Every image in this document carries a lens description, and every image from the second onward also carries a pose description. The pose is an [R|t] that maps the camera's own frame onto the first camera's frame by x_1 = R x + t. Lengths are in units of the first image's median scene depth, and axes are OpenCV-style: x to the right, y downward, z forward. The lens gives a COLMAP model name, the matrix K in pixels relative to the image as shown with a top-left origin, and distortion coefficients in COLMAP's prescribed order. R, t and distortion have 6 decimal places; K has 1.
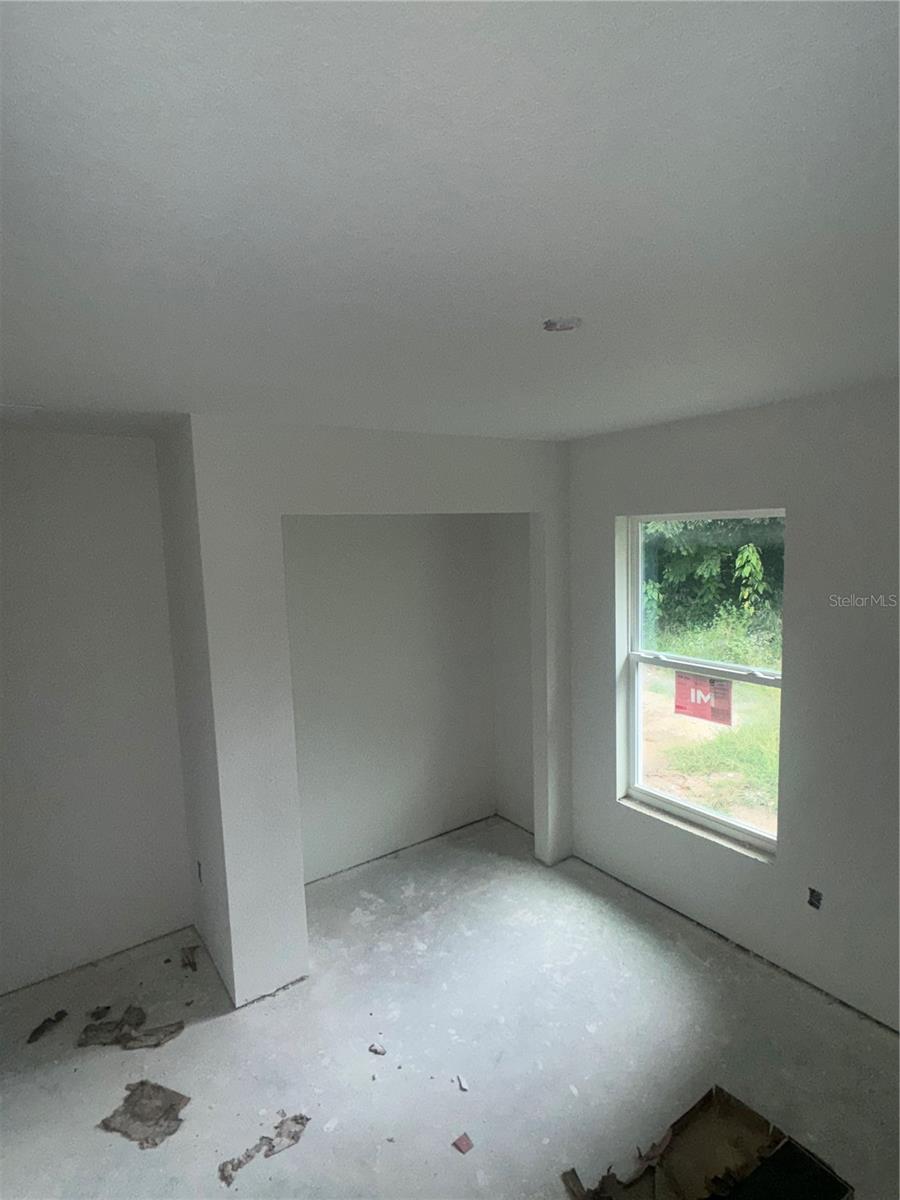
lens RADIAL K [[626.3, 0, 450.7], [0, 626.3, 598.9], [0, 0, 1]] dist [-0.001068, 0.000258]
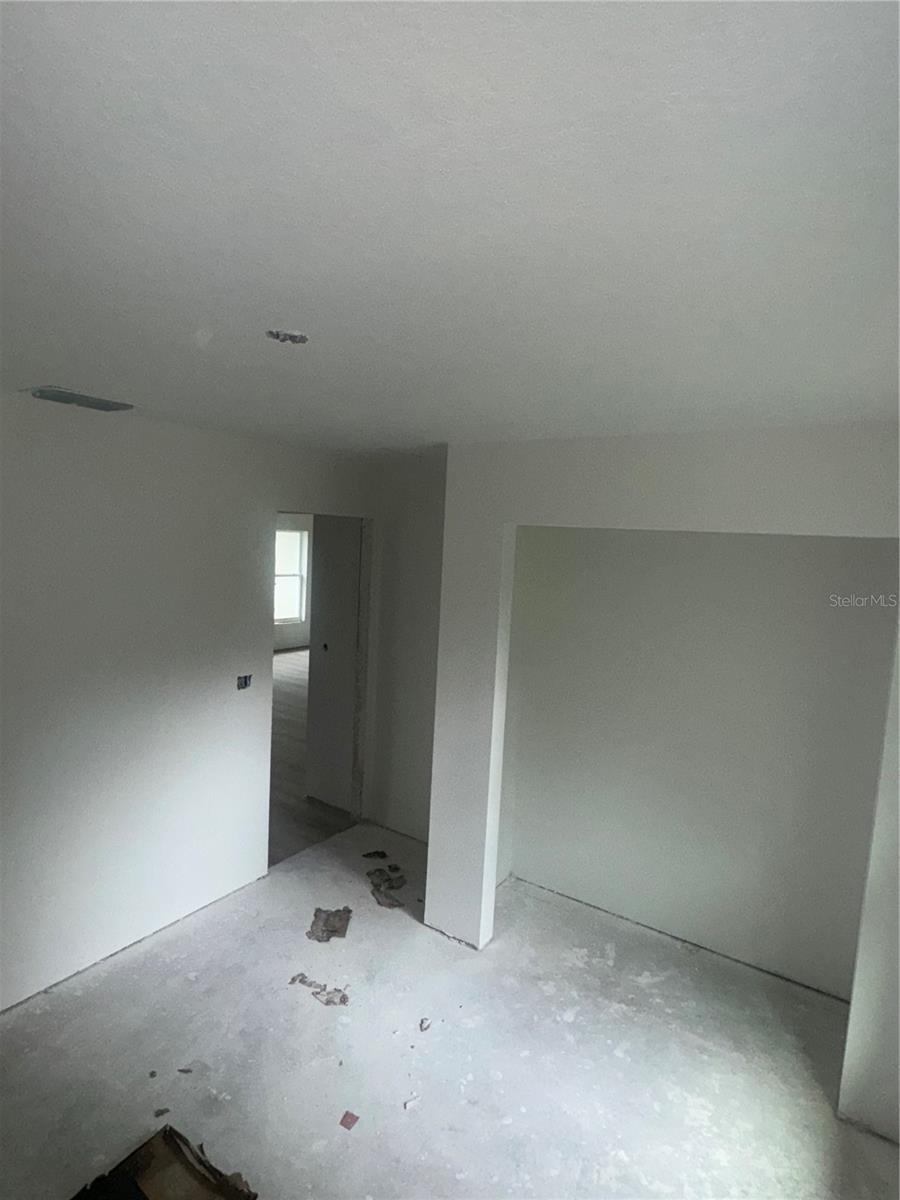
lens RADIAL K [[626.3, 0, 458.0], [0, 626.3, 604.9], [0, 0, 1]] dist [-0.001068, 0.000258]
pose [[0.357632, 0.135844, -0.923929, 0.740079], [-0.164124, 0.983107, 0.081016, -0.072037], [0.919327, 0.122665, 0.373886, 0.530713]]
